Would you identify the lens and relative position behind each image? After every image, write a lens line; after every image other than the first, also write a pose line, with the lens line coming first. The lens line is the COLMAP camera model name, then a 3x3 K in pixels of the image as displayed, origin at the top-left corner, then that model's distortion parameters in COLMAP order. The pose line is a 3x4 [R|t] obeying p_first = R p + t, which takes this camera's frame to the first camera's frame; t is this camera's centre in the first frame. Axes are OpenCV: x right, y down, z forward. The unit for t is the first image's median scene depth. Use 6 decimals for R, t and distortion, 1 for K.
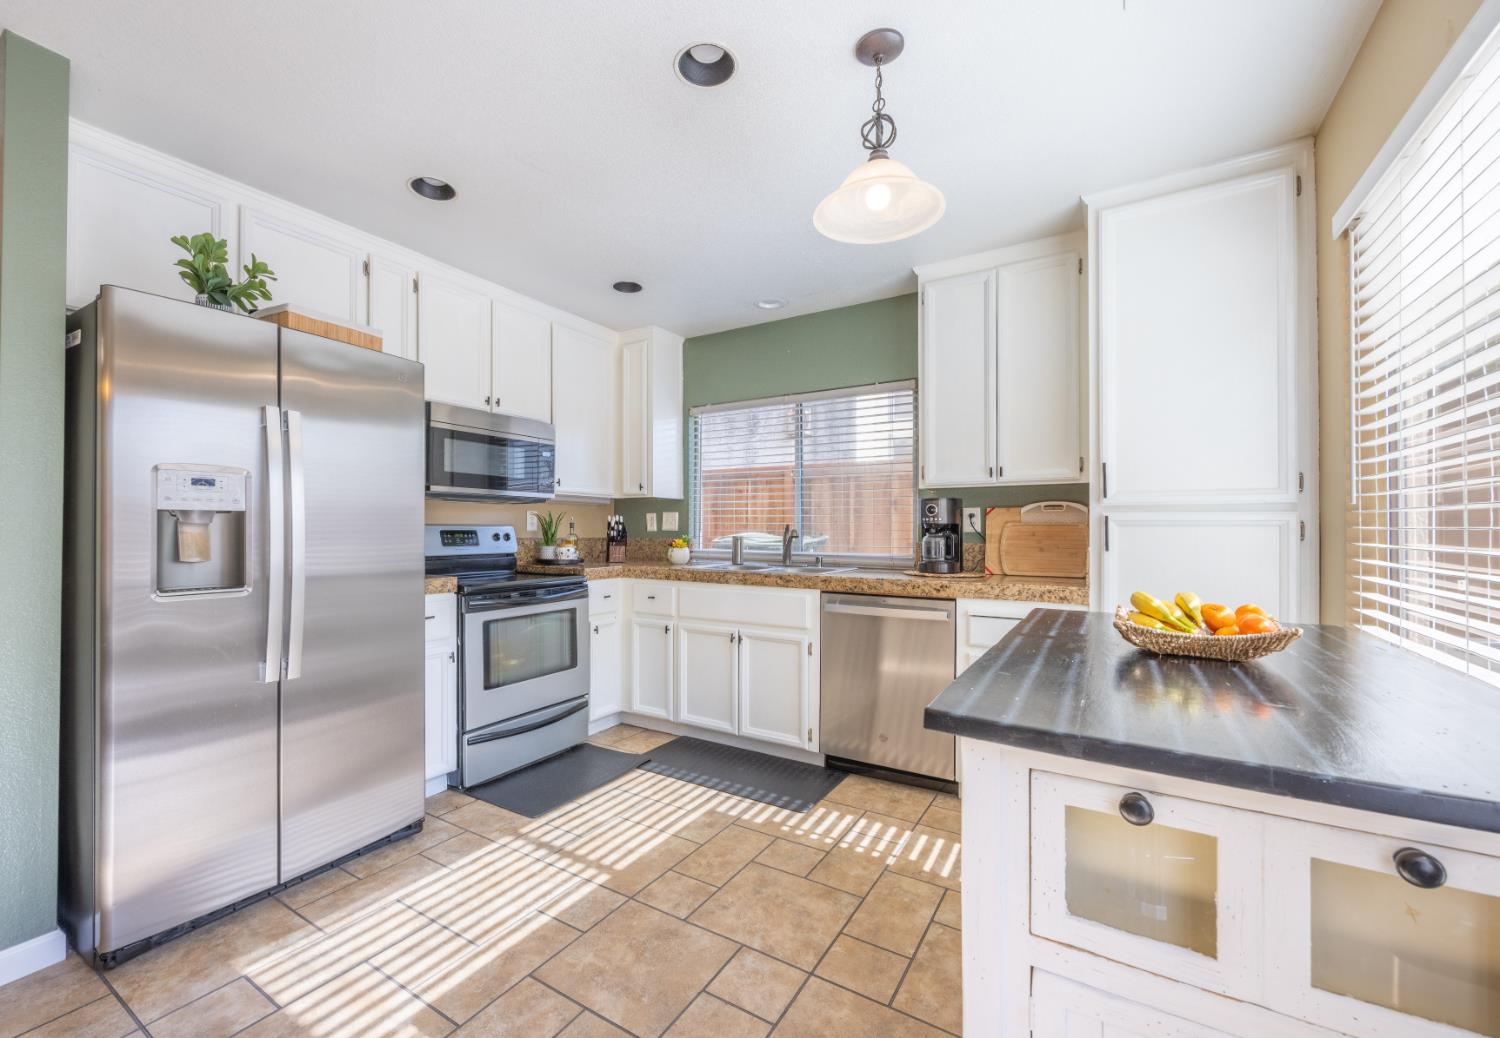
lens RADIAL K [[626.4, 0, 712.0], [0, 626.4, 524.8], [0, 0, 1]] dist [-0.003305, 0.000231]
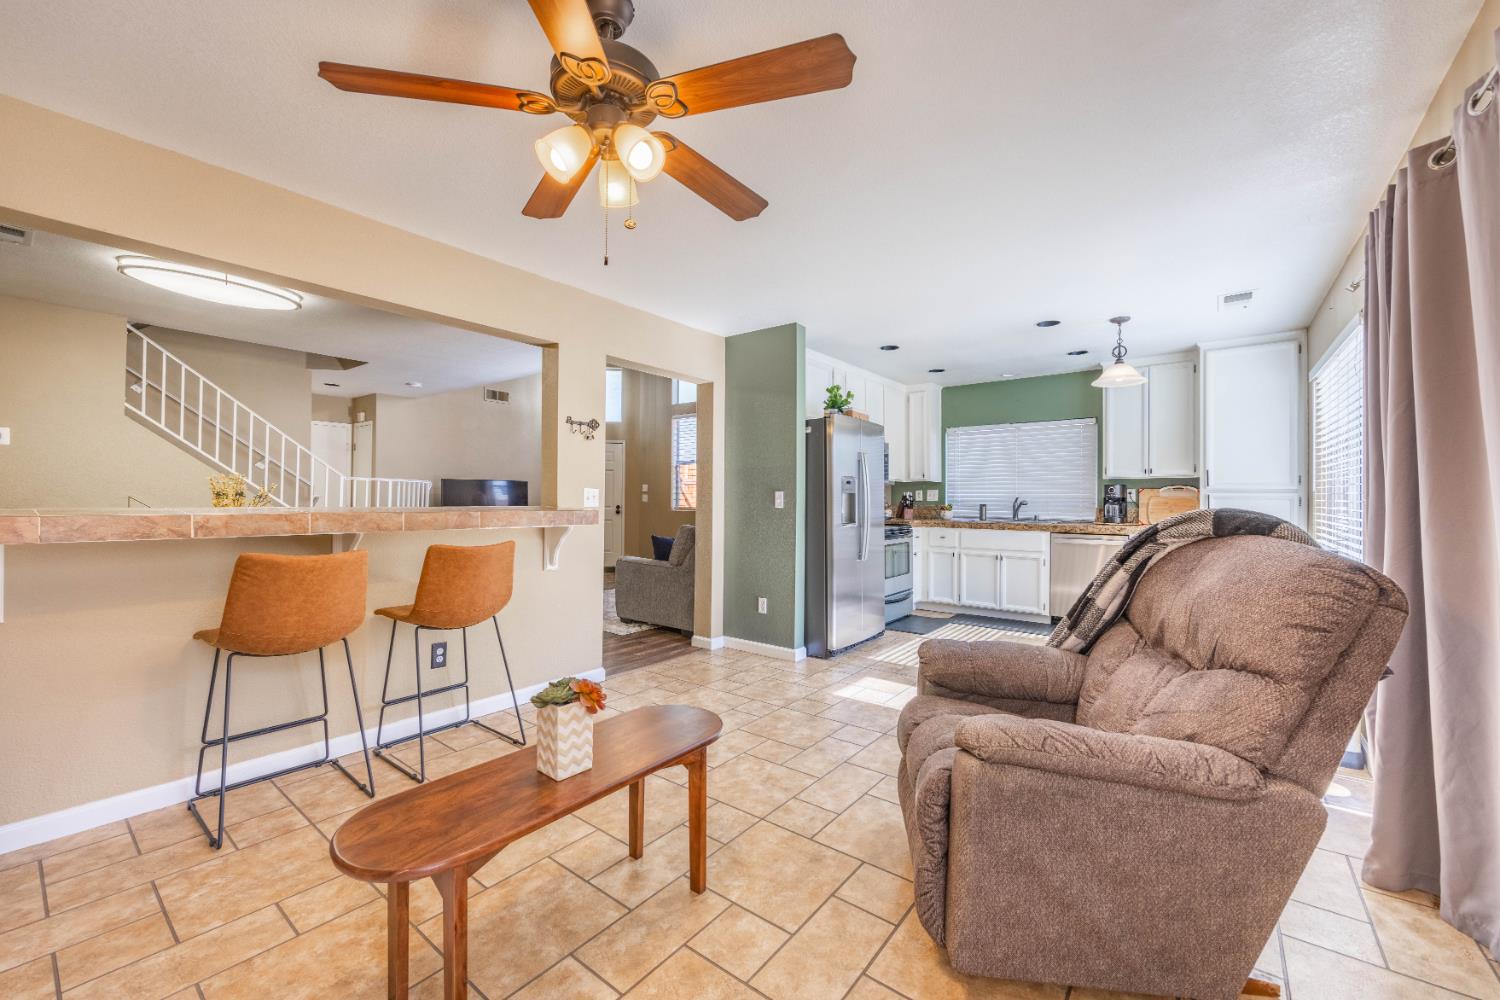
lens RADIAL K [[596.1, 0, 746.6], [0, 596.1, 497.4], [0, 0, 1]] dist [-0.001858, -0.000161]
pose [[0.996001, 0.000706, -0.089345, -0.644527], [-0.000238, 0.999986, 0.005240, -0.012287], [0.089347, -0.005197, 0.995987, -0.989893]]
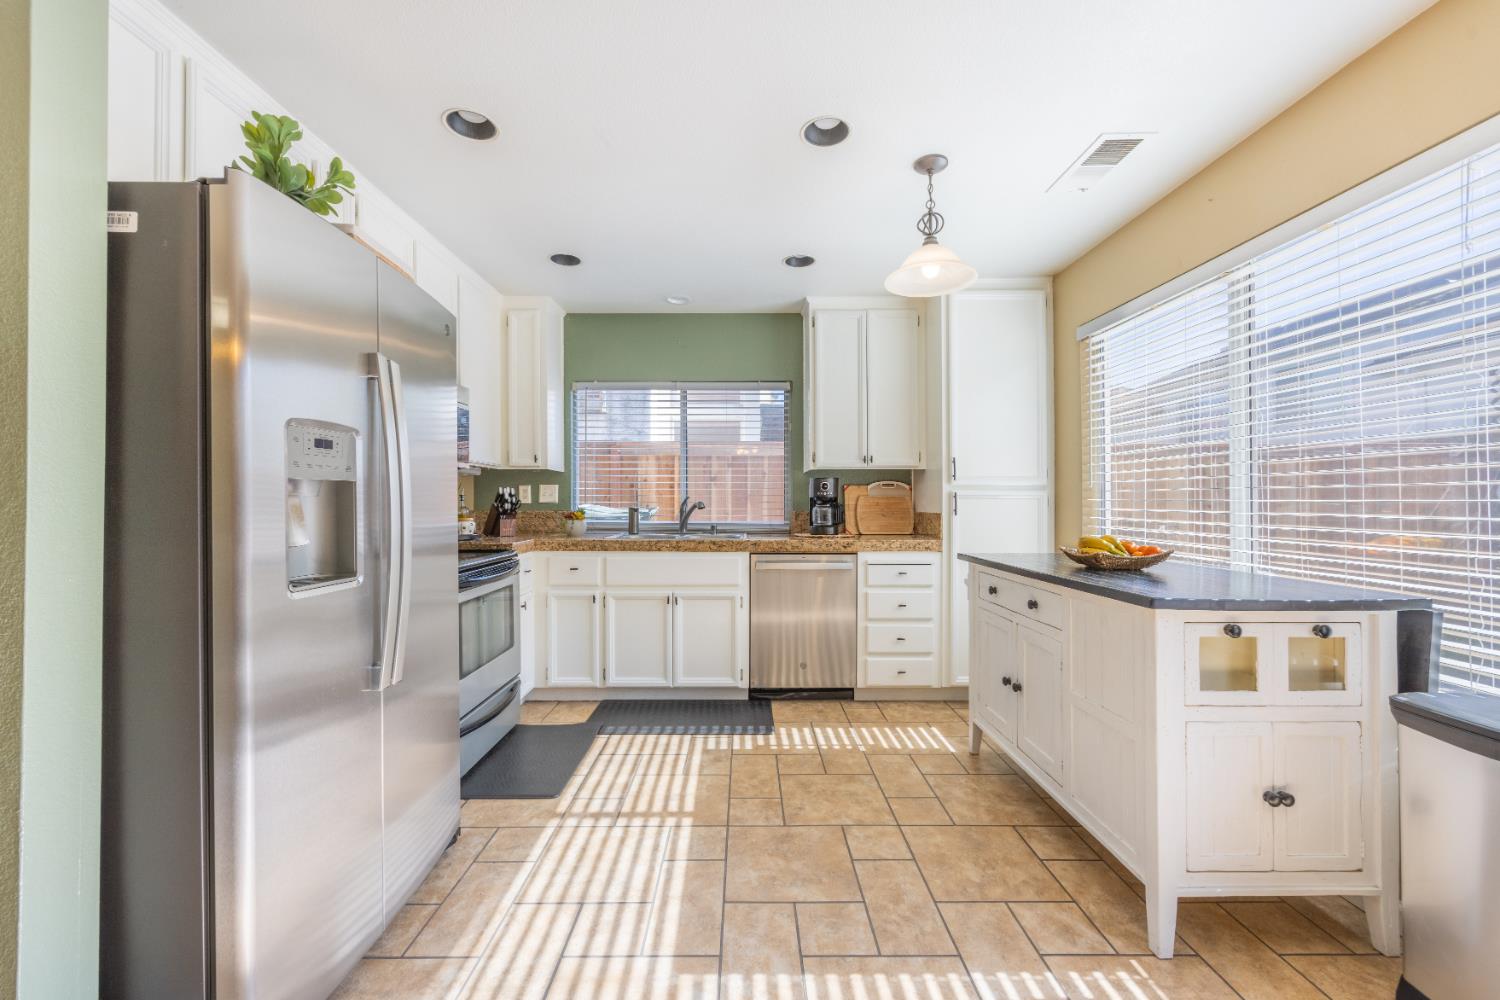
lens RADIAL K [[596.1, 0, 746.6], [0, 596.1, 497.4], [0, 0, 1]] dist [-0.001858, -0.000161]
pose [[0.836195, 0.000612, 0.548432, -0.492654], [-0.001516, 0.999998, 0.001196, -0.001769], [-0.548430, -0.001831, 0.836194, 0.054166]]
